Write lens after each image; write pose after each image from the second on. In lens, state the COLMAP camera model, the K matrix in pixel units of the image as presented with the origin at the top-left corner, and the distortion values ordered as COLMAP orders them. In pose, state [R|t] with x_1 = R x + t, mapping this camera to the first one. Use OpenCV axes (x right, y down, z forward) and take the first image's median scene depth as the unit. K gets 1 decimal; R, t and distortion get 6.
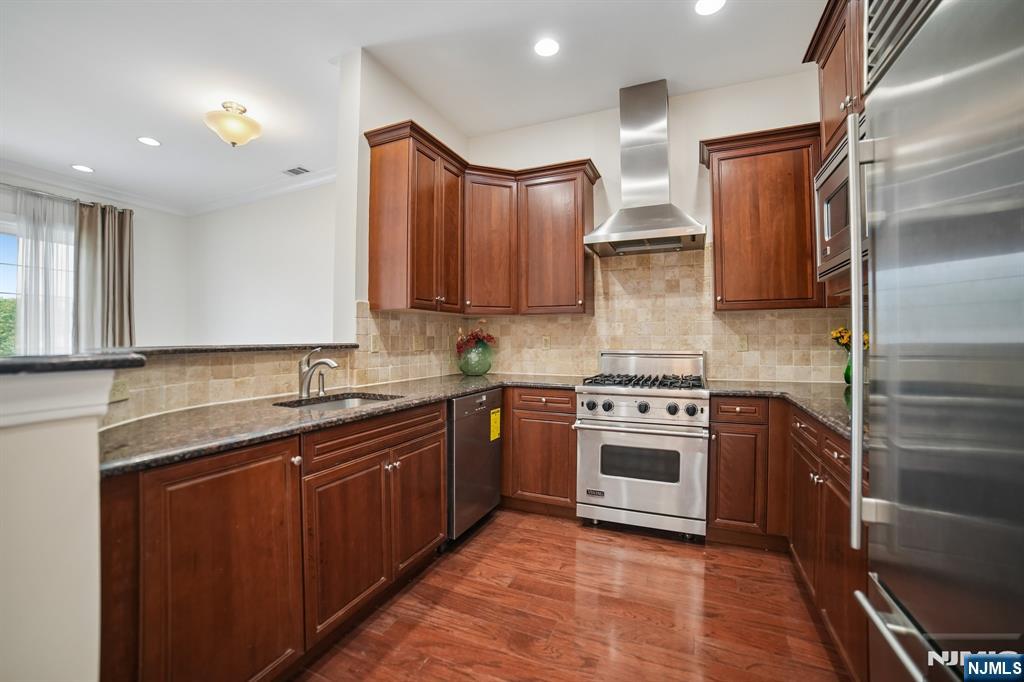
lens RADIAL K [[422.1, 0, 517.1], [0, 422.1, 326.5], [0, 0, 1]] dist [-0.096115, 0.035924]
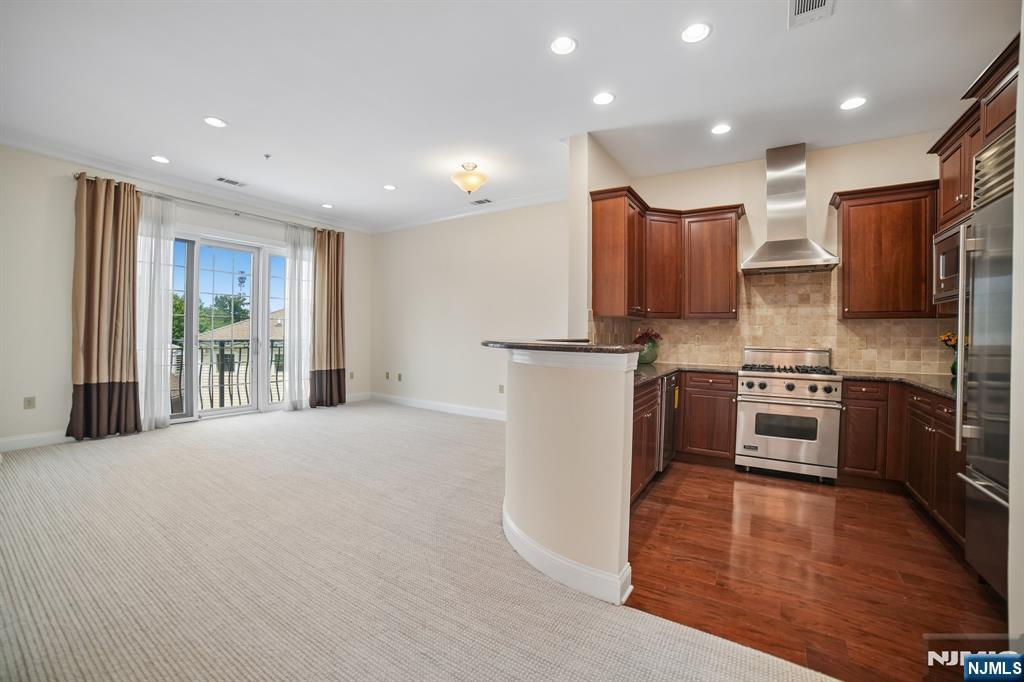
lens RADIAL K [[420.5, 0, 513.2], [0, 420.5, 329.2], [0, 0, 1]] dist [-0.094561, 0.031408]
pose [[0.987792, 0.012464, -0.155280, -0.395959], [-0.009210, 0.999723, 0.021660, -0.023025], [0.155507, -0.019966, 0.987633, -0.477372]]
